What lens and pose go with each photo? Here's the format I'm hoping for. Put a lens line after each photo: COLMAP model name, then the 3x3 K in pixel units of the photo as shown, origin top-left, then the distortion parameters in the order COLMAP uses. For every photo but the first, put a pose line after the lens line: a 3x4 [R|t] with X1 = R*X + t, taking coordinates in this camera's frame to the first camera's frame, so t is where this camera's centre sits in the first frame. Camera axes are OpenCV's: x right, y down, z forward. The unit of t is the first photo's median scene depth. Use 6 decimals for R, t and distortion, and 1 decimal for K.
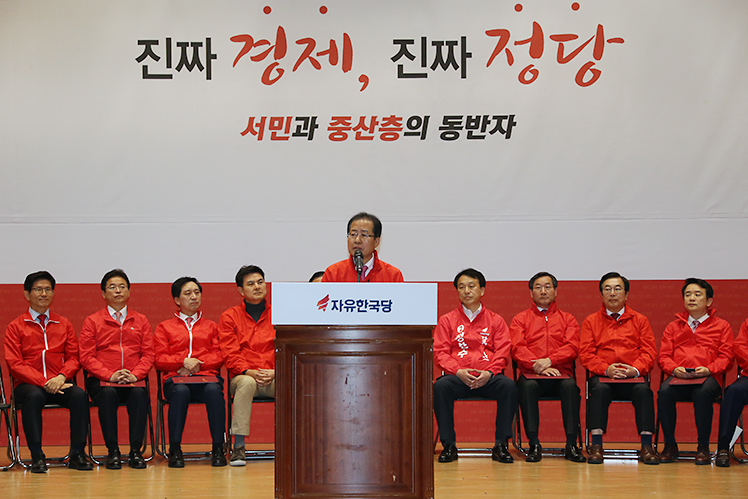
lens RADIAL K [[2257.8, 0, 374.3], [0, 2257.8, 250.8], [0, 0, 1]] dist [0.436558, 0.000000]
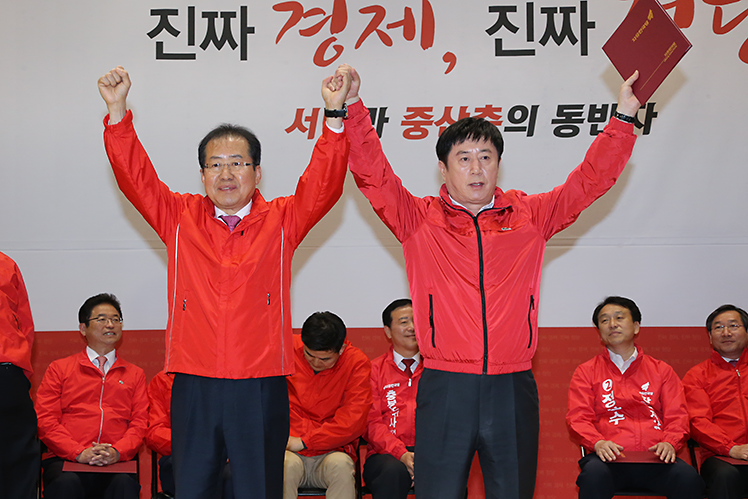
lens RADIAL K [[1439.8, 0, 374.0], [0, 1439.8, 244.4], [0, 0, 1]] dist [0.288553, 0.000000]
pose [[0.999993, 0.003629, 0.000156, -0.029607], [-0.003591, 0.994169, -0.107771, 0.037454], [-0.000546, 0.107770, 0.994176, 0.529158]]
